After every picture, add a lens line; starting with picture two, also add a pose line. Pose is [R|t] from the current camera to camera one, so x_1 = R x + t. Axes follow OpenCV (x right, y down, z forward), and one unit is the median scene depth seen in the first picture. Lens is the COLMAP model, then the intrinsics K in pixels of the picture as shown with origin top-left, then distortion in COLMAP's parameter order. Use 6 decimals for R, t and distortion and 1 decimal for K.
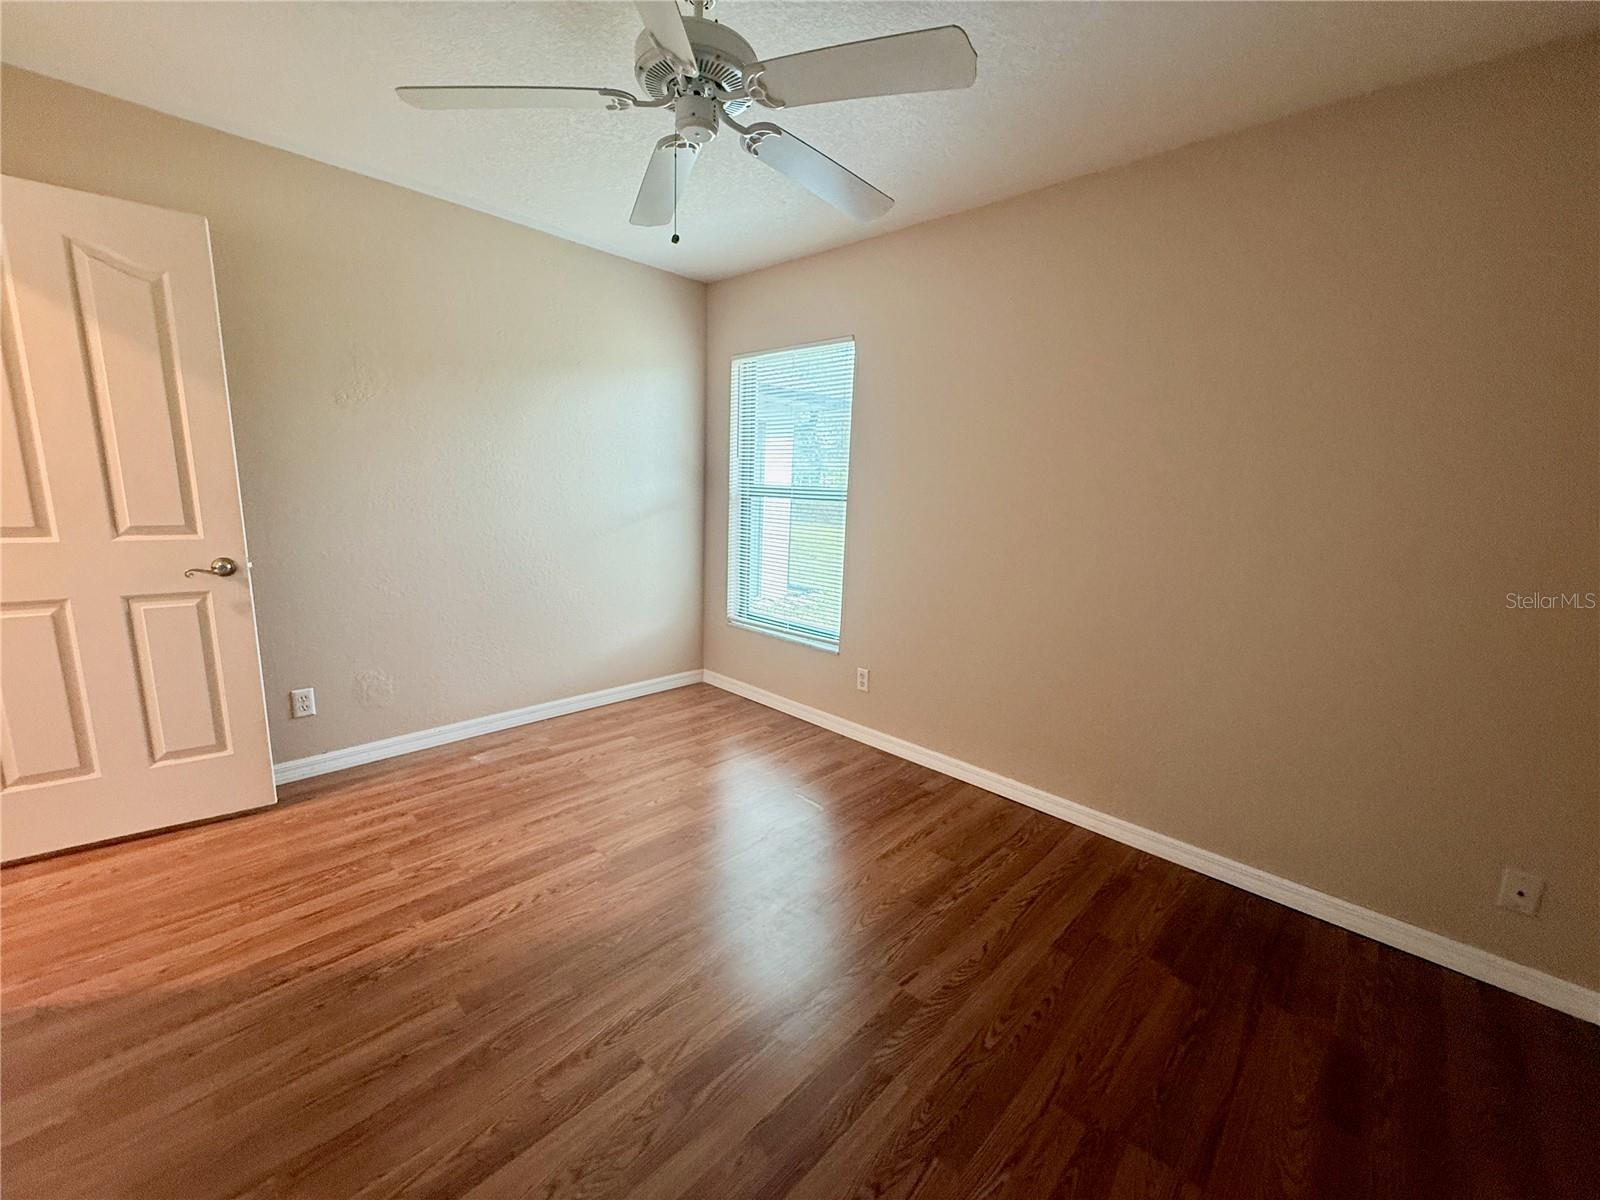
lens RADIAL K [[640.8, 0, 790.6], [0, 640.8, 601.1], [0, 0, 1]] dist [-0.001200, 0.000302]
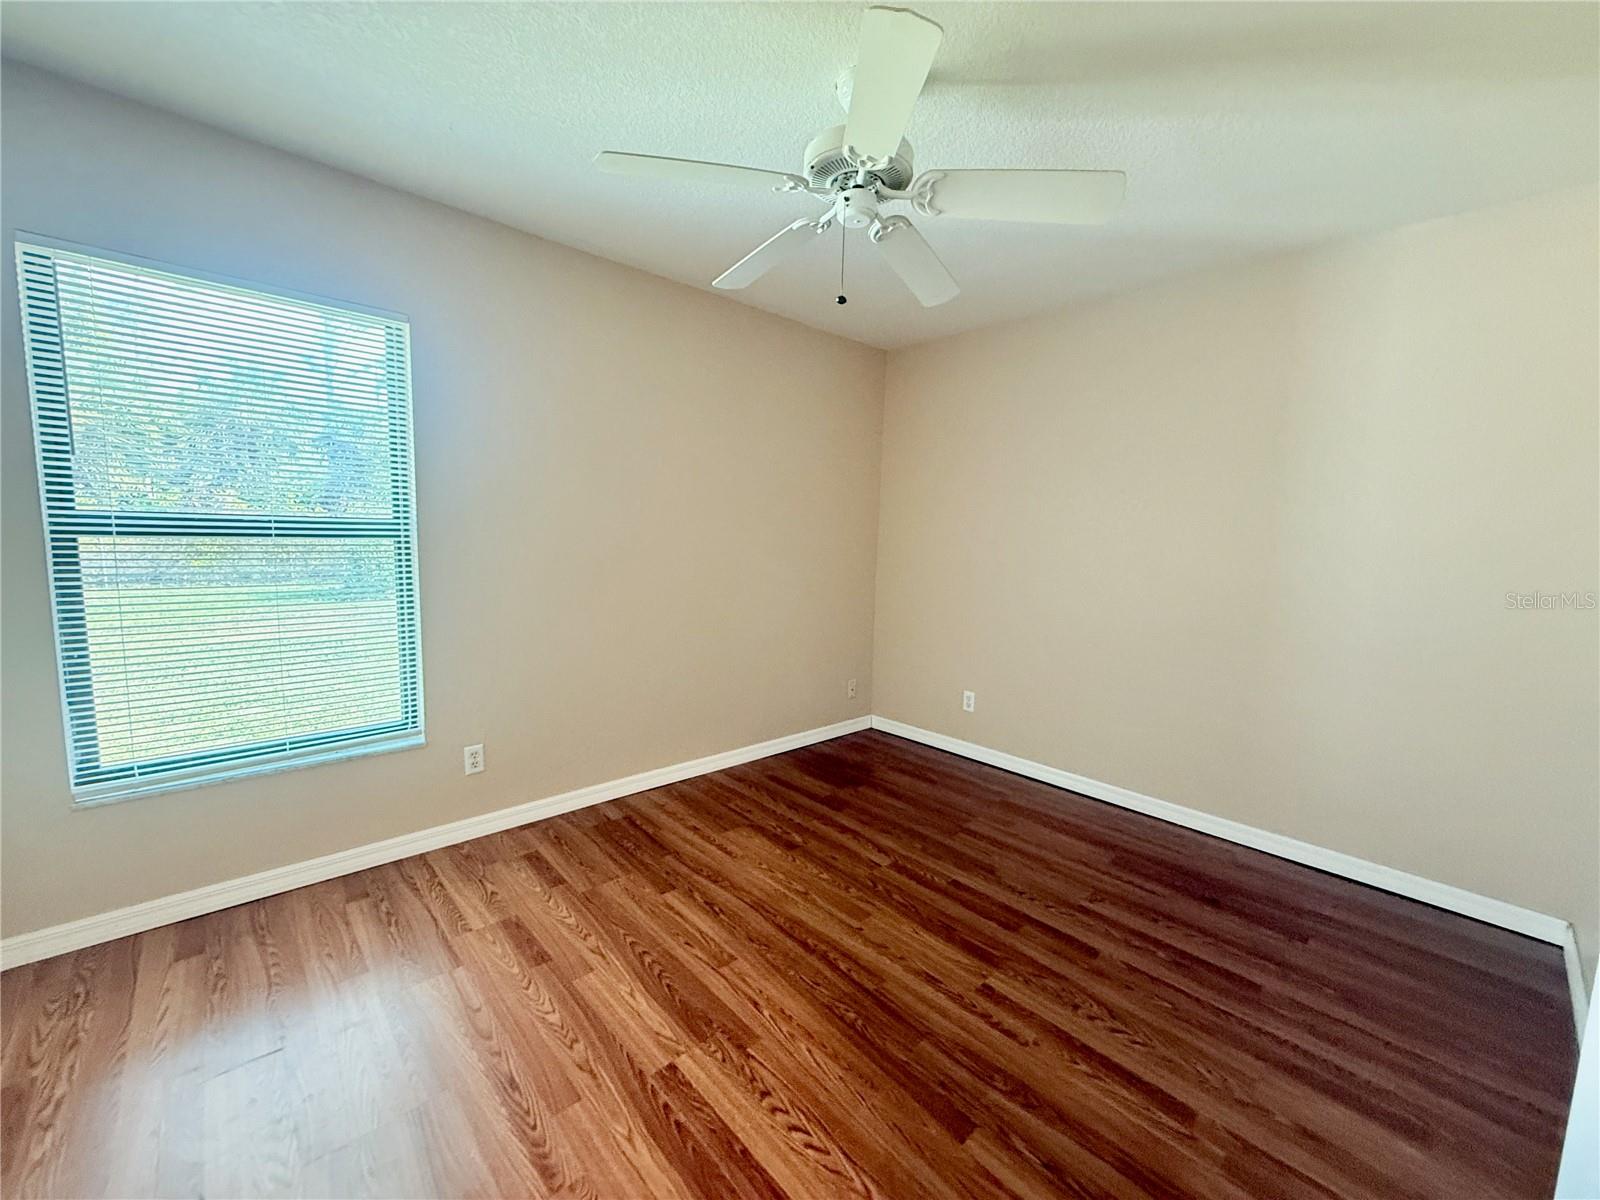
lens RADIAL K [[640.8, 0, 812.4], [0, 640.8, 598.3], [0, 0, 1]] dist [-0.001200, 0.000302]
pose [[0.047712, -0.141381, 0.988805, -0.841152], [0.160051, 0.978224, 0.132145, -0.147969], [-0.985955, 0.151954, 0.069301, 0.683379]]
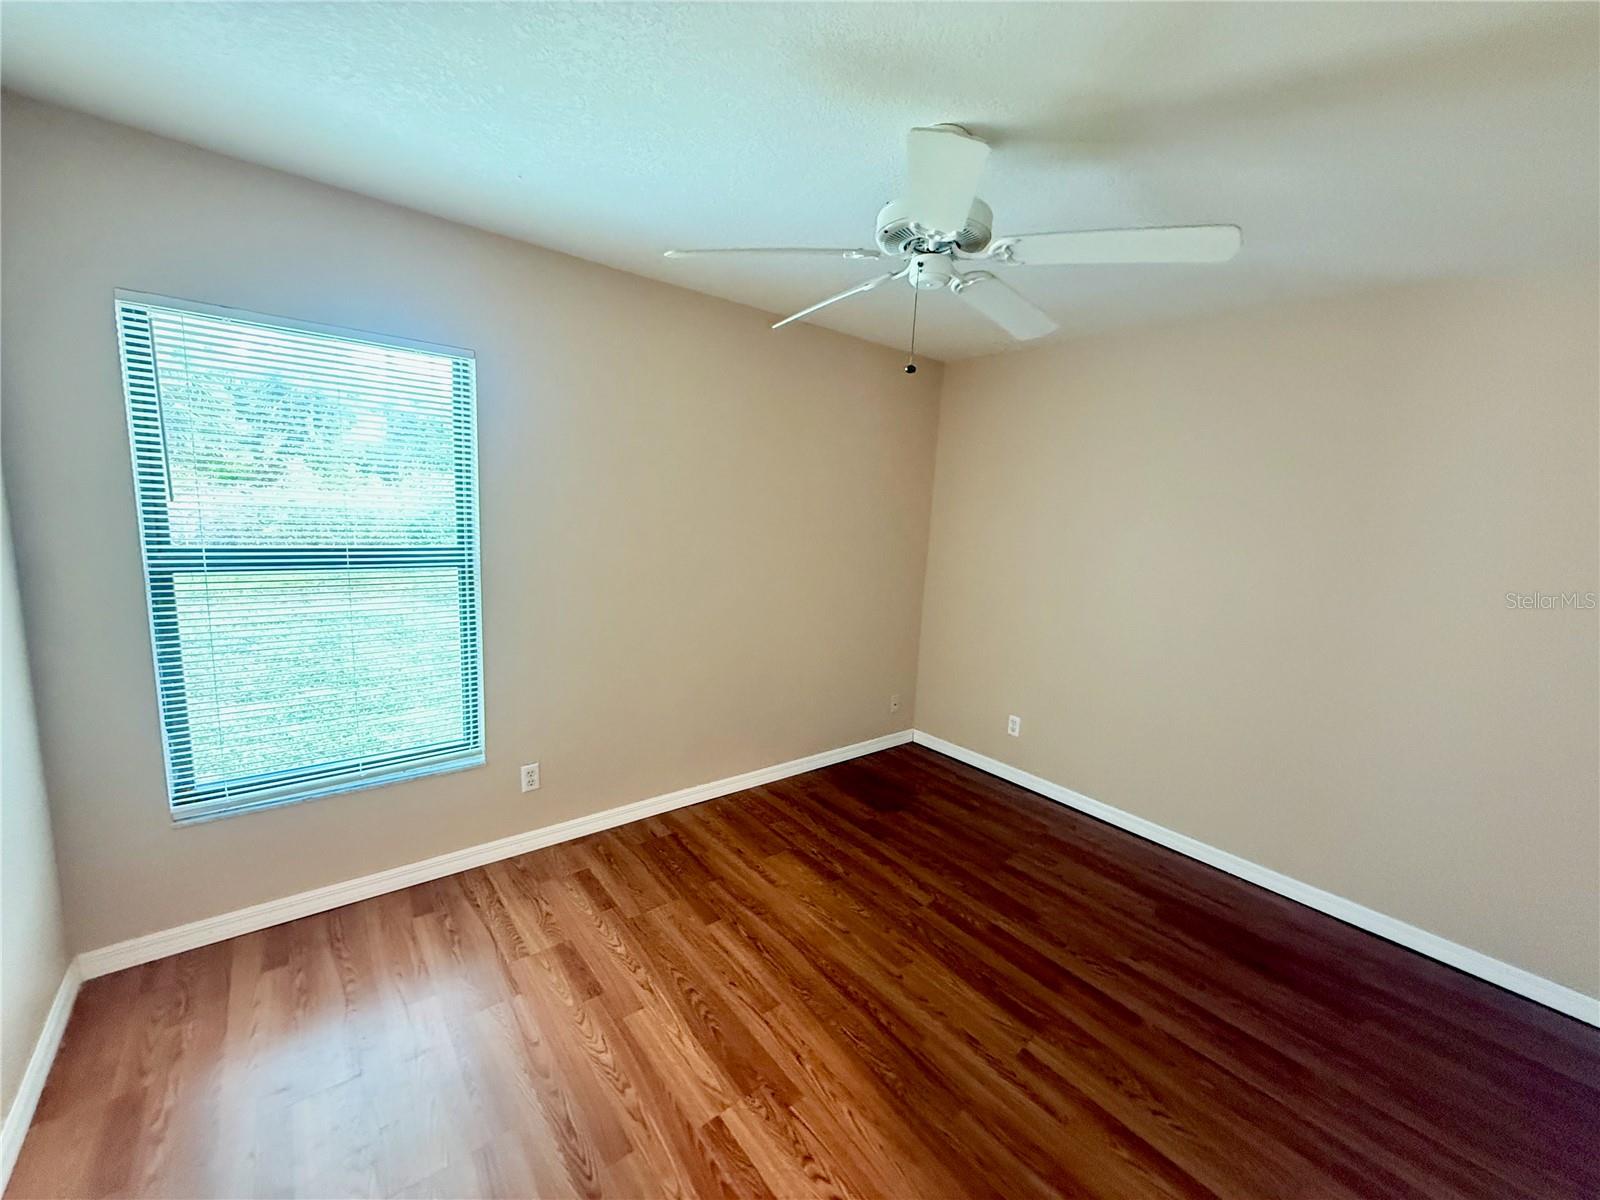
lens RADIAL K [[640.8, 0, 812.7], [0, 640.8, 598.9], [0, 0, 1]] dist [-0.001200, 0.000302]
pose [[0.111710, -0.181402, 0.977044, -0.822699], [0.134801, 0.976876, 0.165958, -0.255214], [-0.984556, 0.113167, 0.133580, 0.689986]]
